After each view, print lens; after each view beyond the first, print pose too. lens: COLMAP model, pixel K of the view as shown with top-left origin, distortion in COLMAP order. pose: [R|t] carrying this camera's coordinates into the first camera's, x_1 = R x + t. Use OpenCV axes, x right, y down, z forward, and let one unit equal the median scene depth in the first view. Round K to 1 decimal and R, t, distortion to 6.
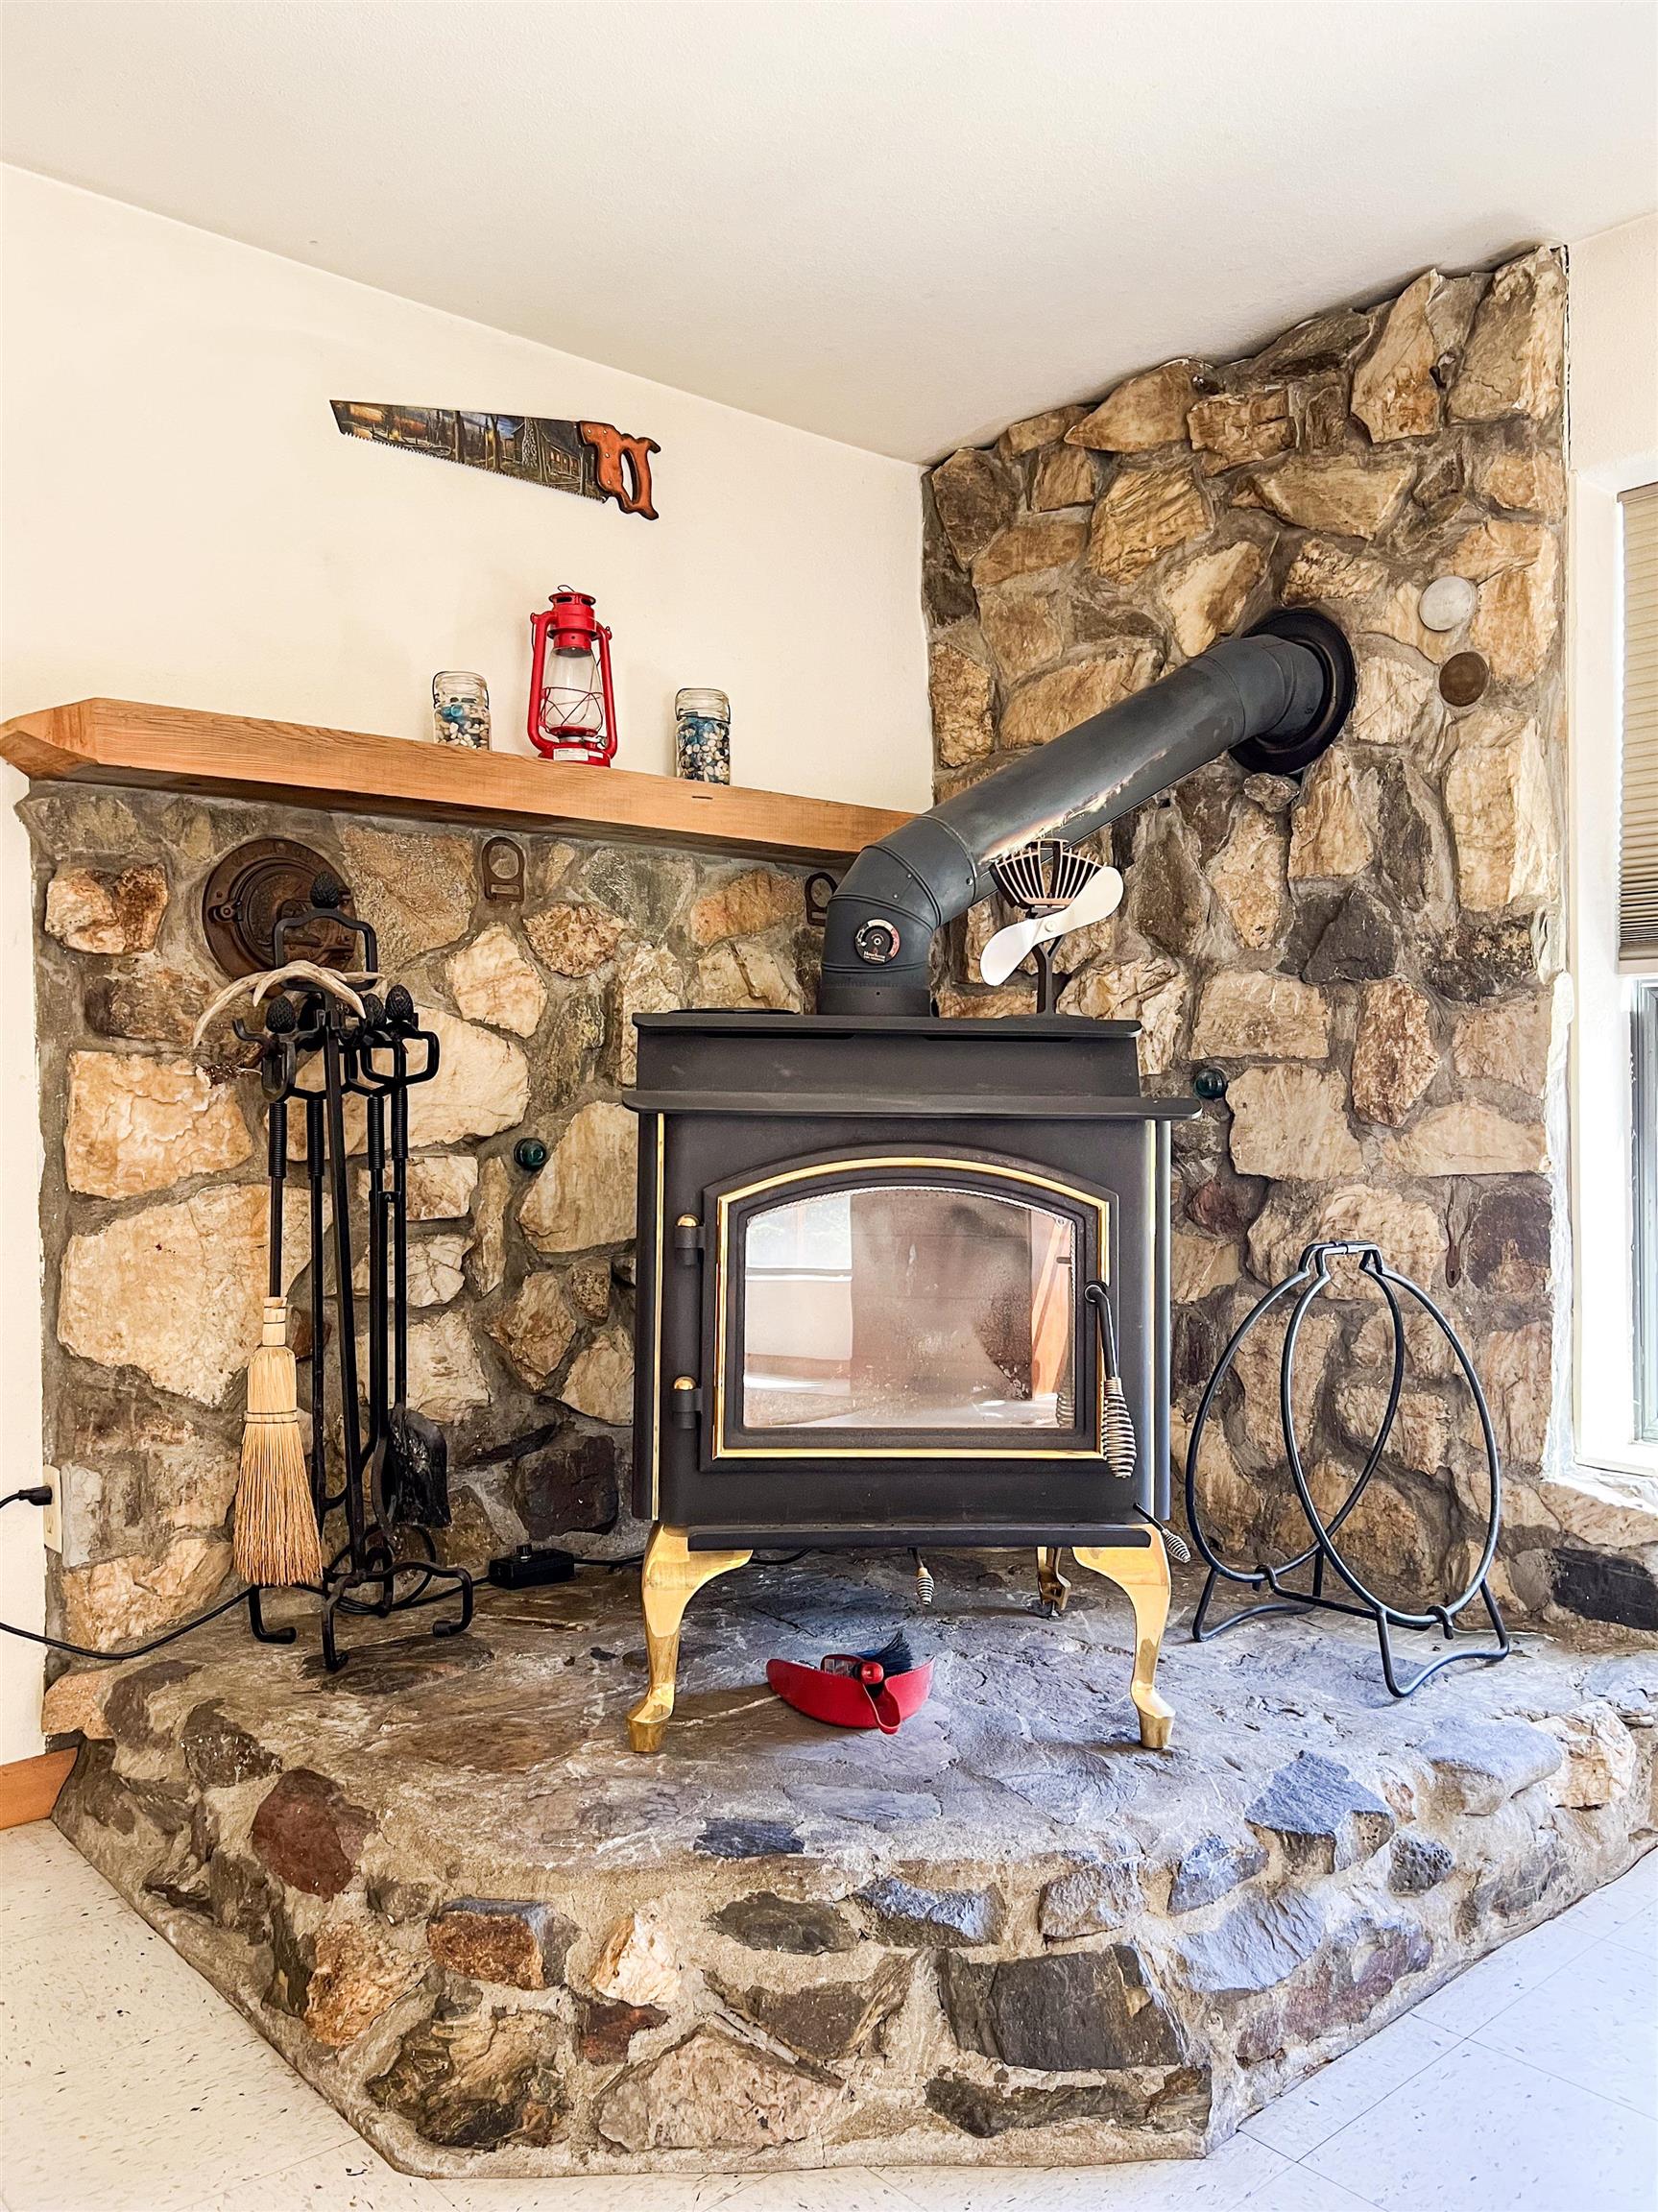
lens RADIAL K [[1692.0, 0, 829.2], [0, 1692.0, 1115.5], [0, 0, 1]] dist [0.032298, -0.000179]
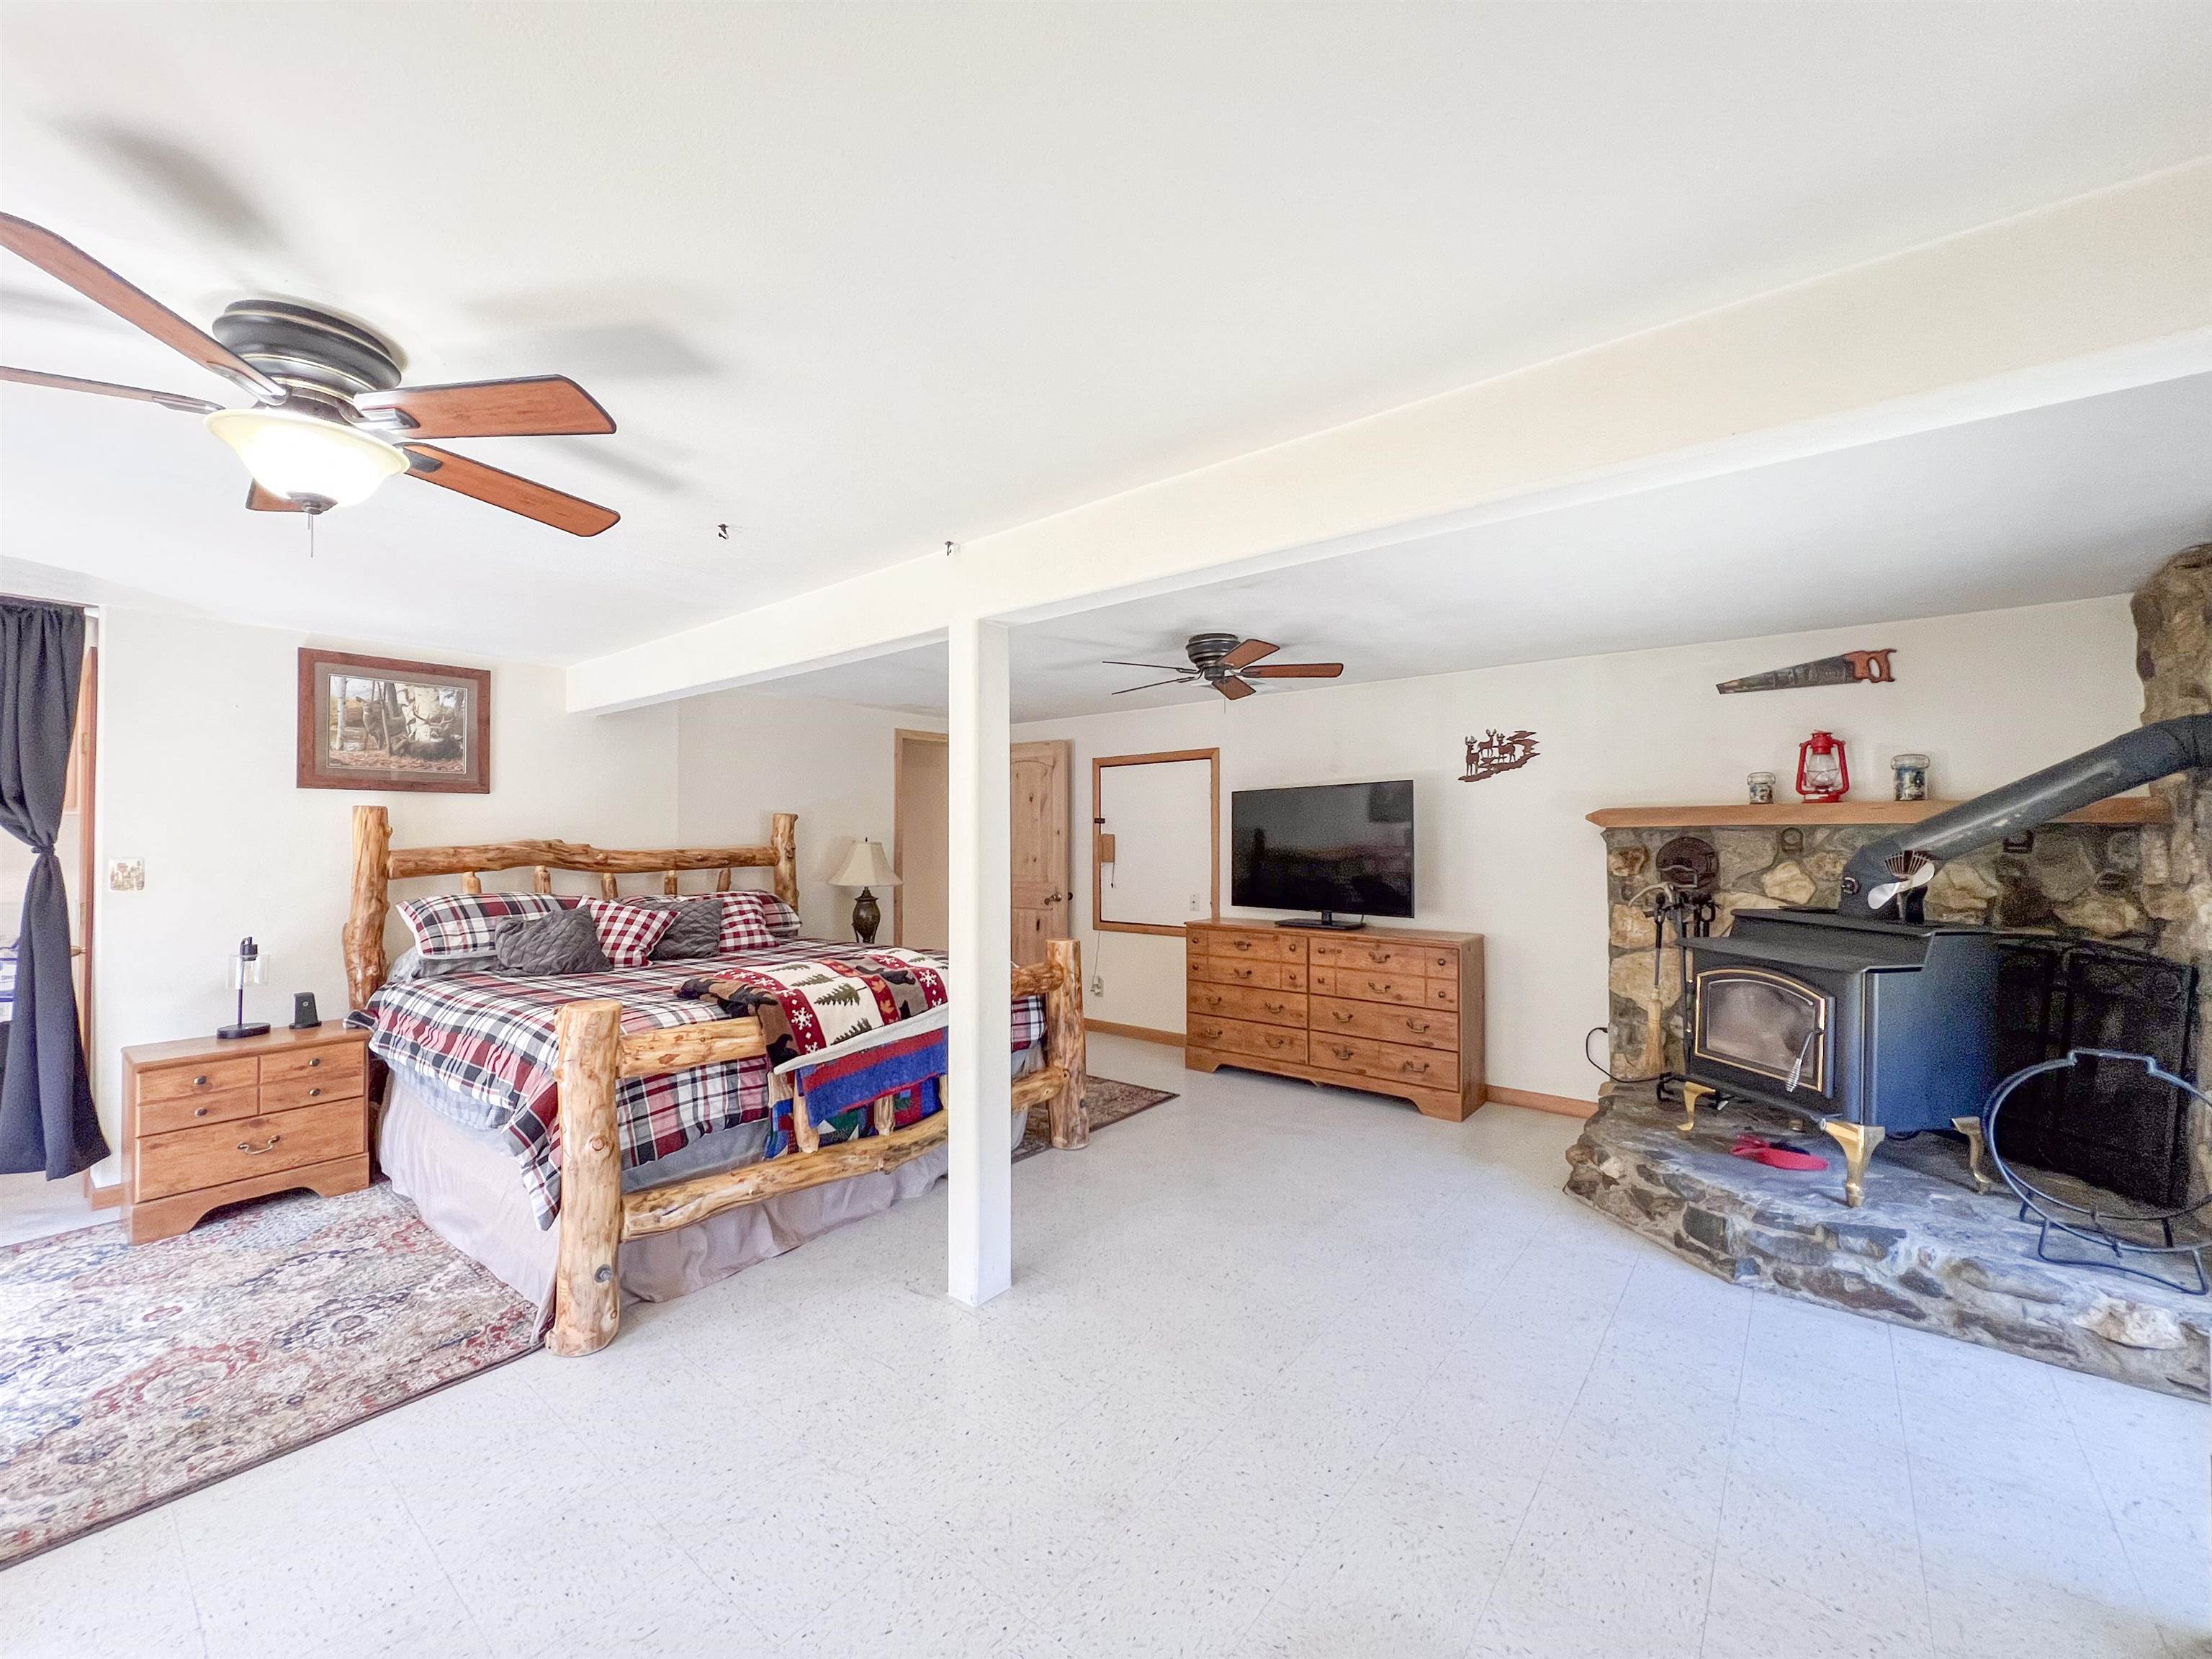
lens RADIAL K [[887.7, 0, 1106.2], [0, 887.7, 835.4], [0, 0, 1]] dist [0.000743, 0.000054]
pose [[0.176242, 0.003746, -0.984340, 1.147380], [-0.006609, 0.999975, 0.002623, -0.175180], [0.984325, 0.006043, 0.176262, -0.339181]]
